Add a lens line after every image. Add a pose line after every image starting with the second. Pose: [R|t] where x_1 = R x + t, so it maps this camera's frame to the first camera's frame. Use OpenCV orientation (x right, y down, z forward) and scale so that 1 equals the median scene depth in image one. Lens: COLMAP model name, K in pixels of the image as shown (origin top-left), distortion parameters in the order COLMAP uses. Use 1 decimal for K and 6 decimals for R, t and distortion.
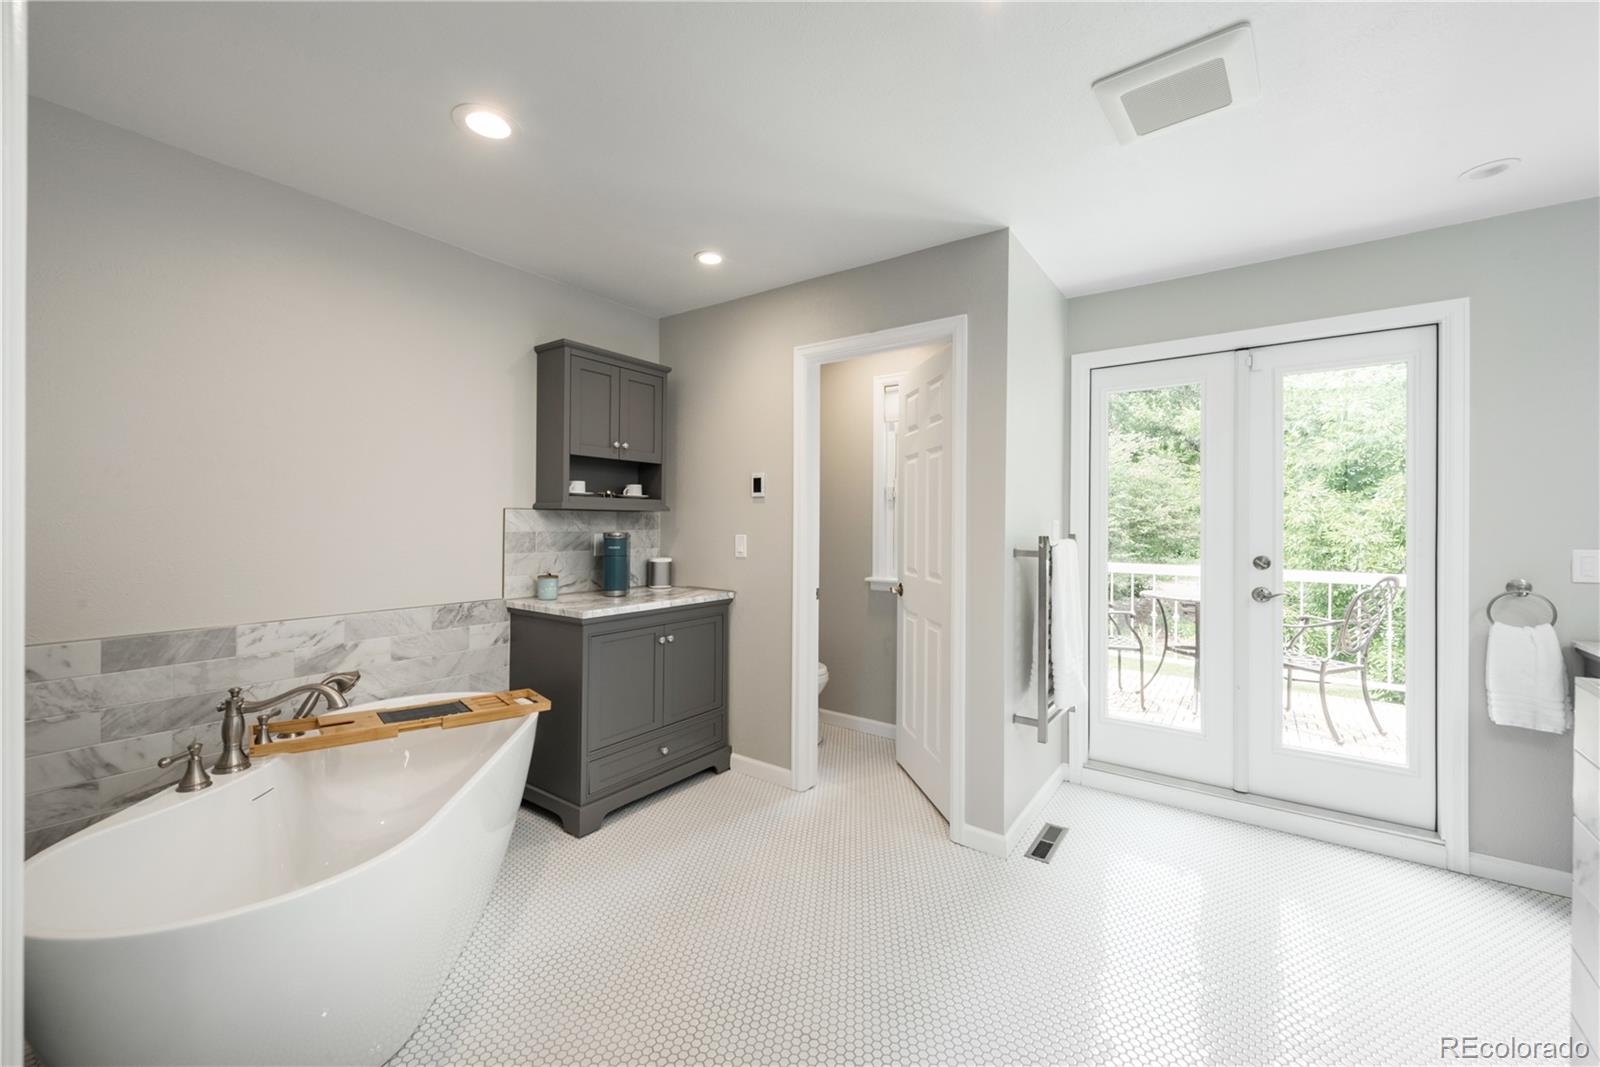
lens RADIAL K [[624.6, 0, 797.1], [0, 624.6, 520.4], [0, 0, 1]] dist [0.003426, -0.000148]
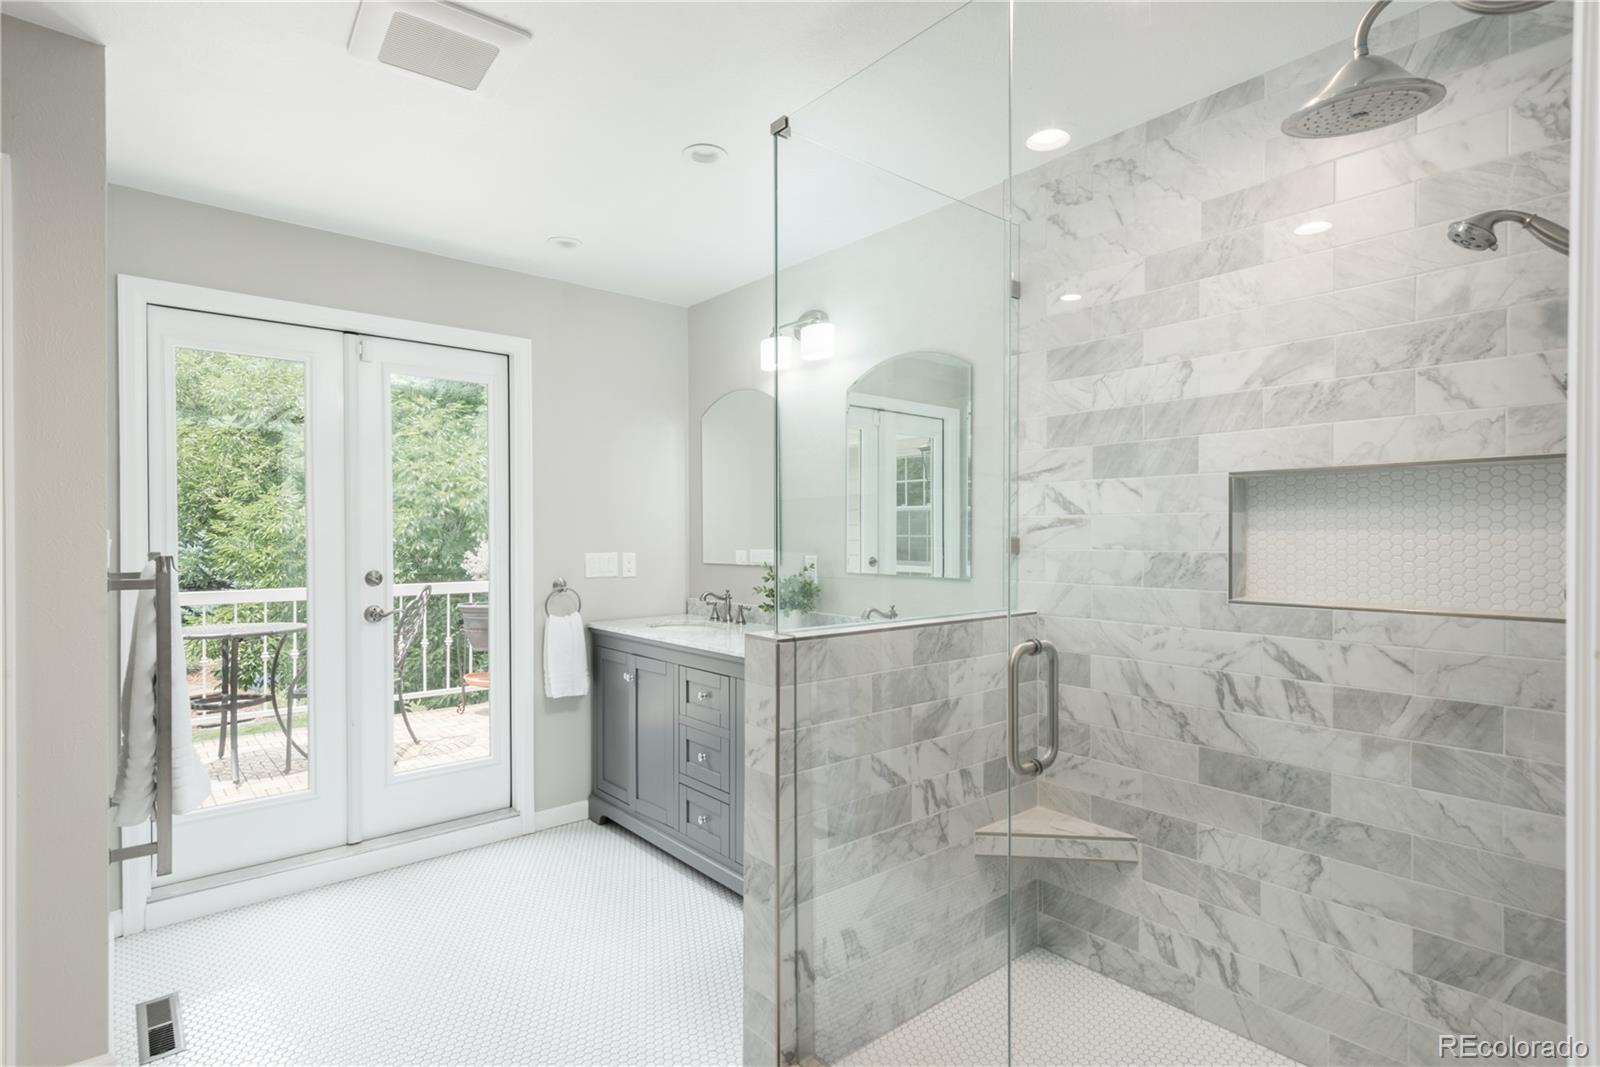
lens RADIAL K [[793.8, 0, 798.5], [0, 793.8, 537.6], [0, 0, 1]] dist [0.000227, 0.000192]
pose [[0.237850, -0.010799, 0.971242, -0.240752], [0.001348, 0.999941, 0.010788, -0.002383], [-0.971301, -0.001257, 0.237851, 0.161120]]
